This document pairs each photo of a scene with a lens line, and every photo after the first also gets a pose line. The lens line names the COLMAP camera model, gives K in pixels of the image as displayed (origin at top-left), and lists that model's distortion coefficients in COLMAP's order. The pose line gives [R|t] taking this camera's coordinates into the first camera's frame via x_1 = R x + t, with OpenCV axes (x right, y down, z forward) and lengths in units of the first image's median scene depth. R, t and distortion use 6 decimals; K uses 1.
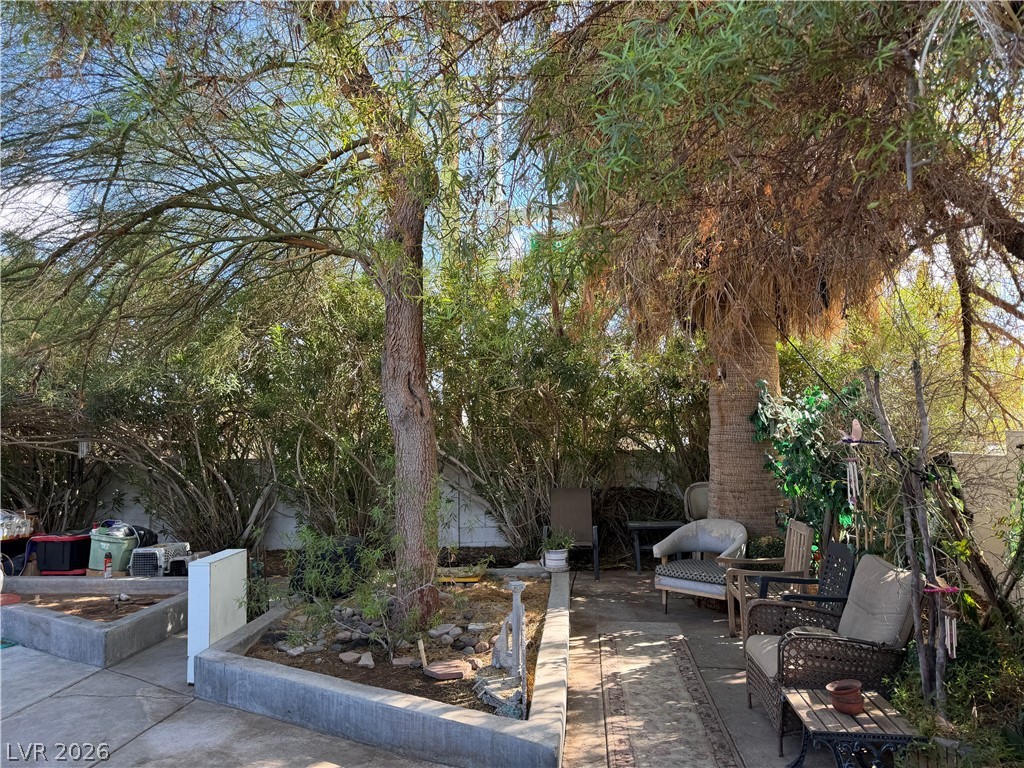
lens RADIAL K [[726.4, 0, 512.7], [0, 726.4, 384.7], [0, 0, 1]] dist [0.008988, -0.003968]
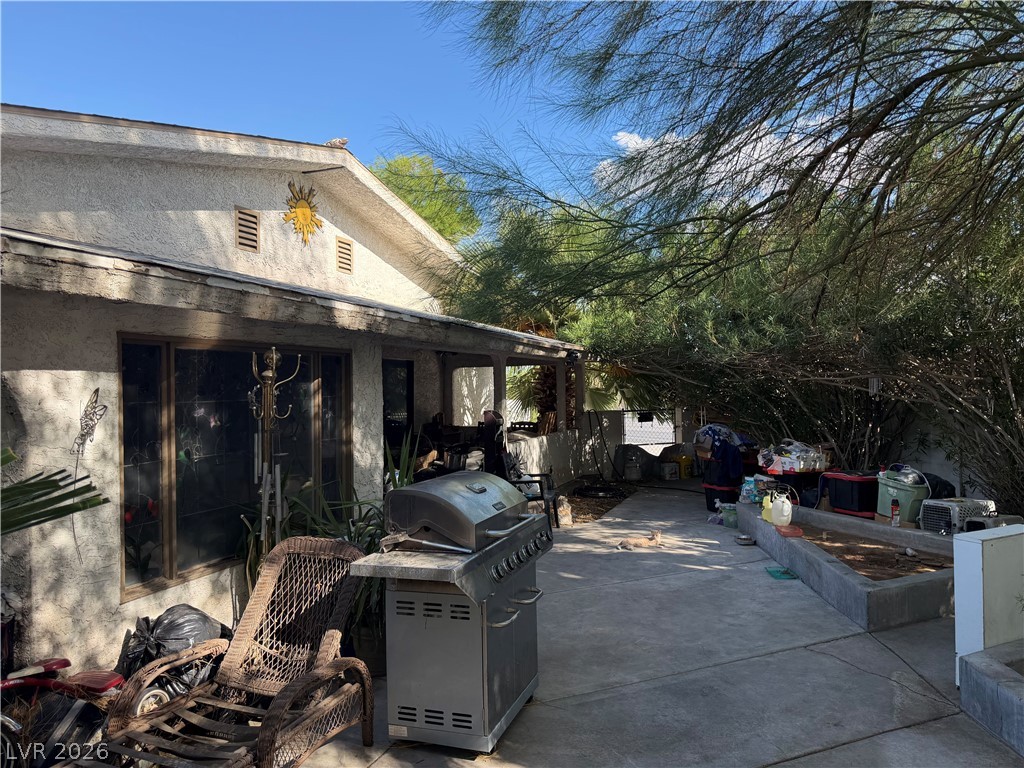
lens RADIAL K [[726.4, 0, 511.9], [0, 726.4, 375.6], [0, 0, 1]] dist [0.008988, -0.003968]
pose [[0.497321, 0.000336, -0.867567, -0.001223], [0.065584, 0.997124, 0.037982, 0.009209], [0.865084, -0.075788, 0.495868, 0.141412]]
